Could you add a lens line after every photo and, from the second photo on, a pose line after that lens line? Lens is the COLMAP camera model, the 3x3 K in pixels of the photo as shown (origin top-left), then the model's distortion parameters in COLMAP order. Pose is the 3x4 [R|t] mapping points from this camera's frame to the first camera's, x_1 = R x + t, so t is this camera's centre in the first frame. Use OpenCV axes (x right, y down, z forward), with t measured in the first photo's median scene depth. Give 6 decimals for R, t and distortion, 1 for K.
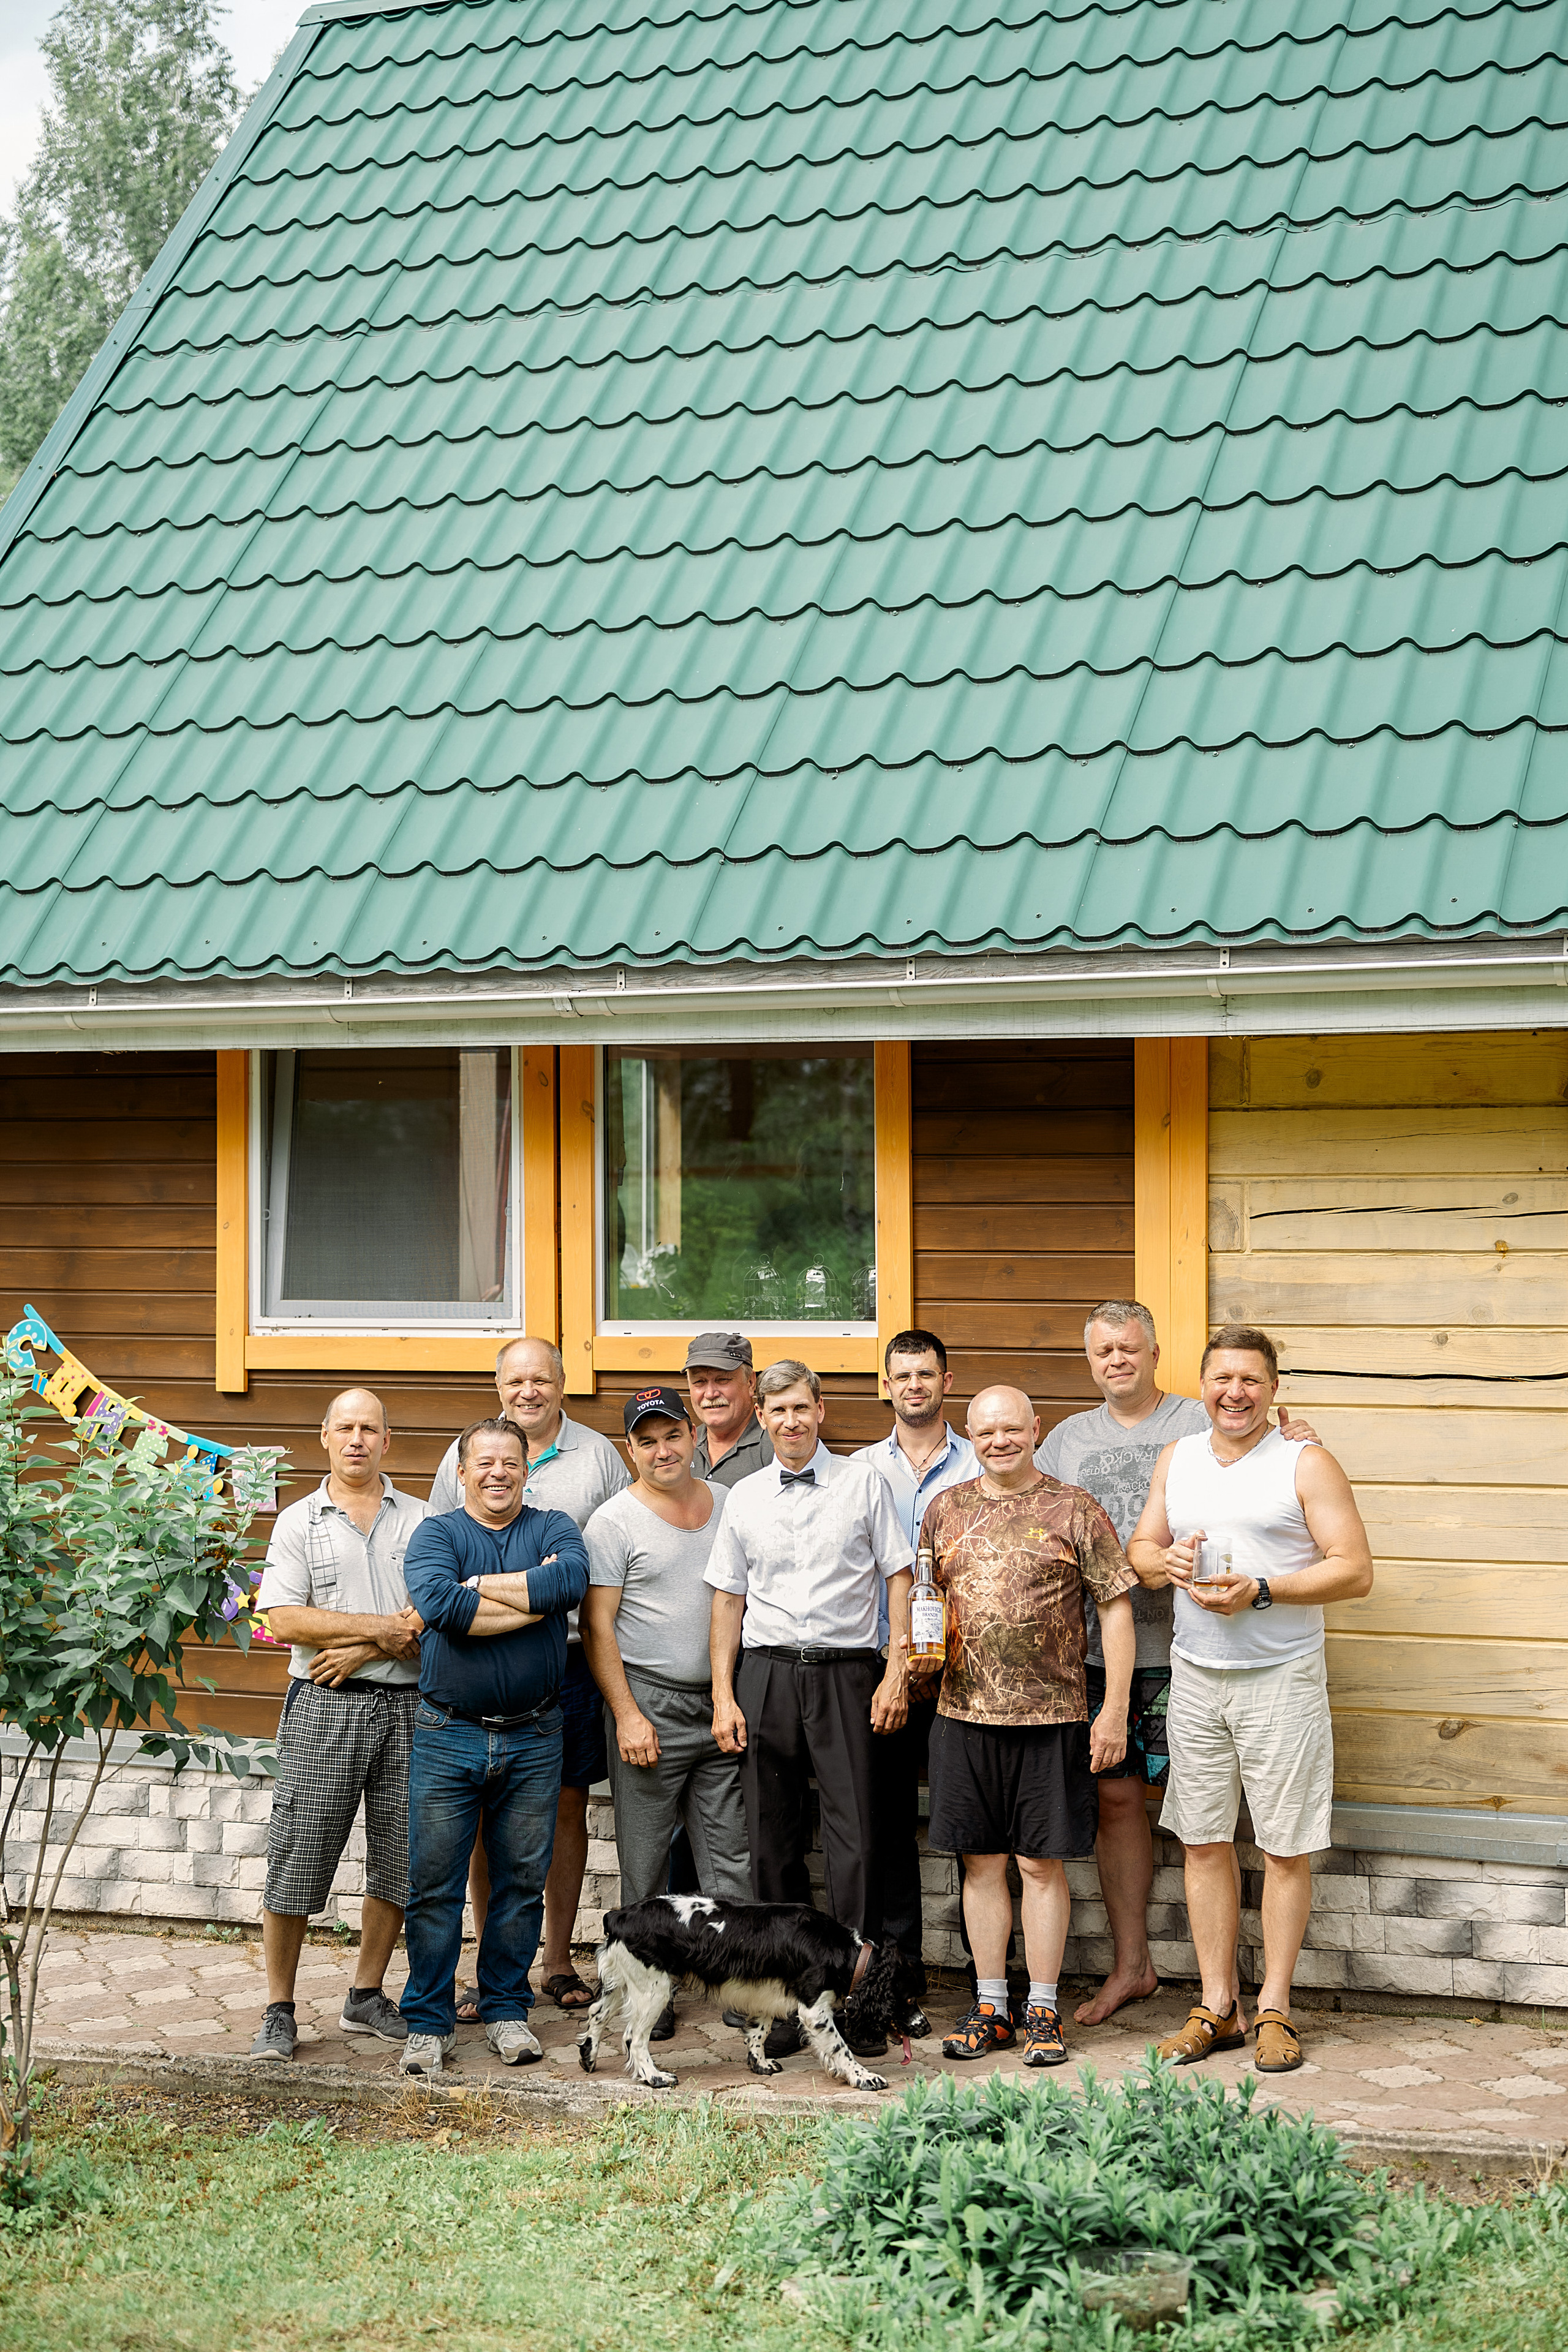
lens RADIAL K [[3431.4, 0, 796.3], [0, 3431.4, 1175.0], [0, 0, 1]] dist [0.072268, 0.010724]
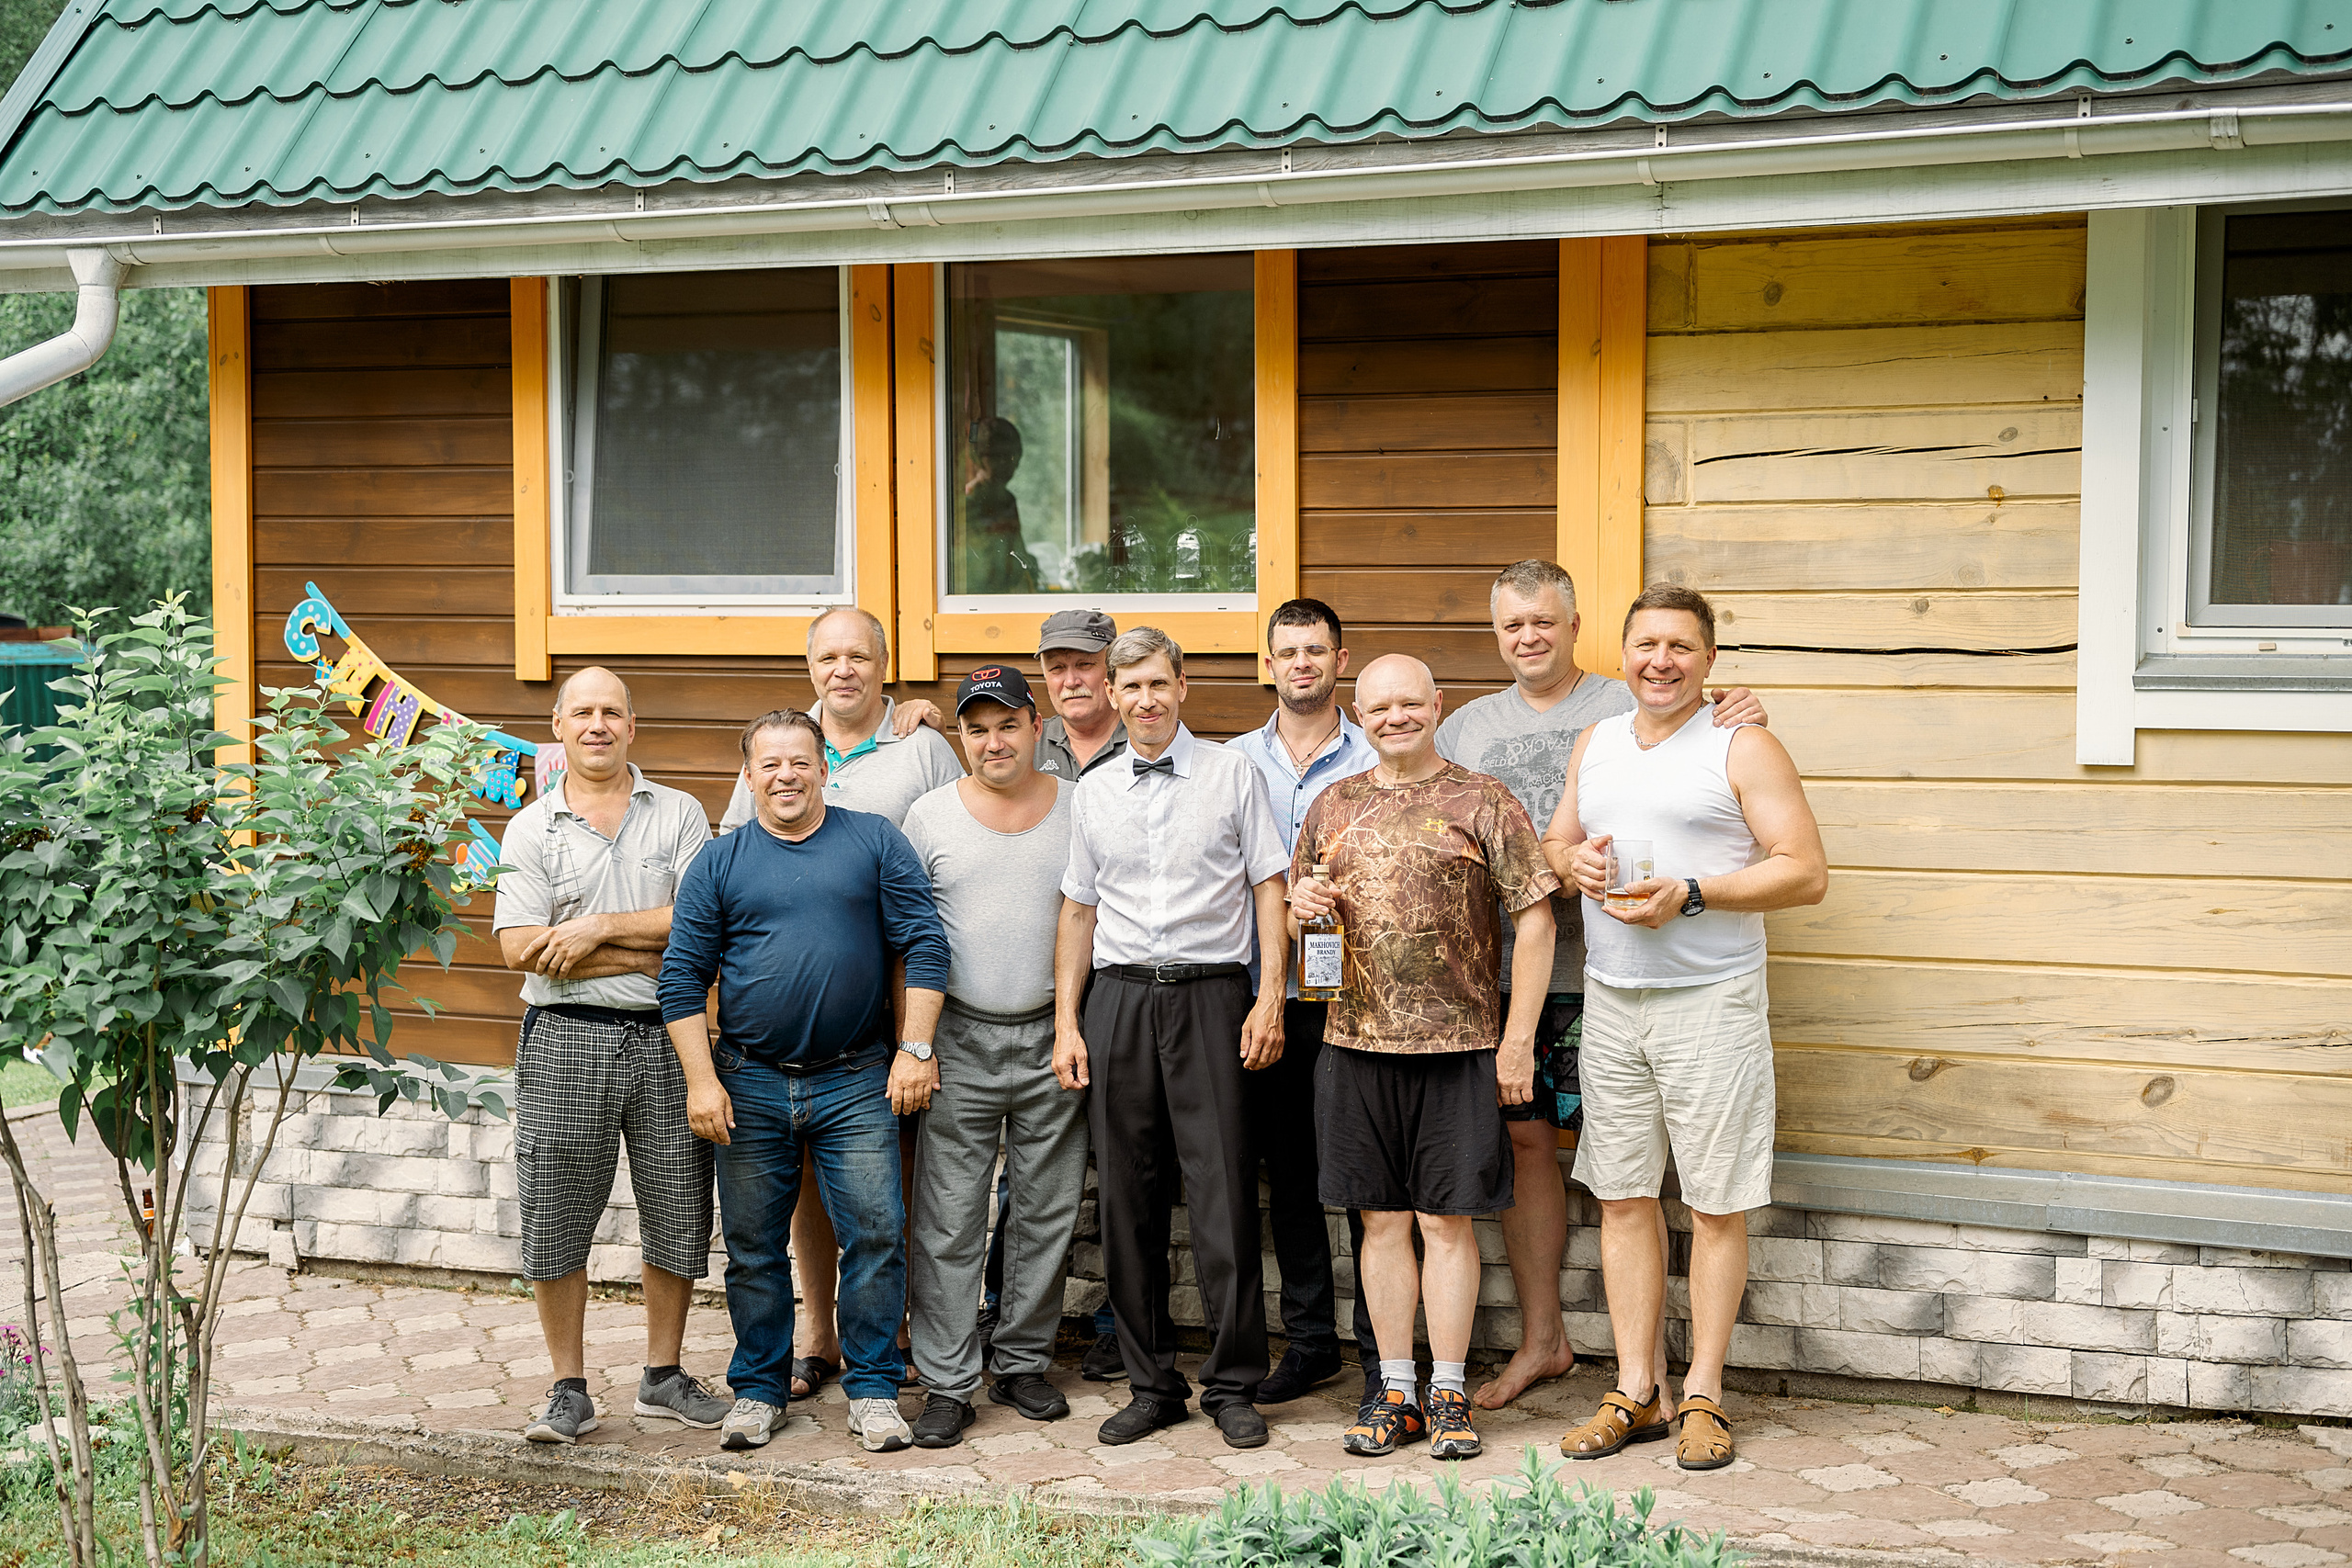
lens RADIAL K [[3431.1, 0, 1176.0], [0, 3431.1, 784.0], [0, 0, 1]] dist [0.072268, 0.010724]
pose [[0.999070, 0.002993, -0.043019, 0.043004], [0.000257, 0.997157, 0.075356, 0.027633], [0.043122, -0.075297, 0.996228, 0.157595]]
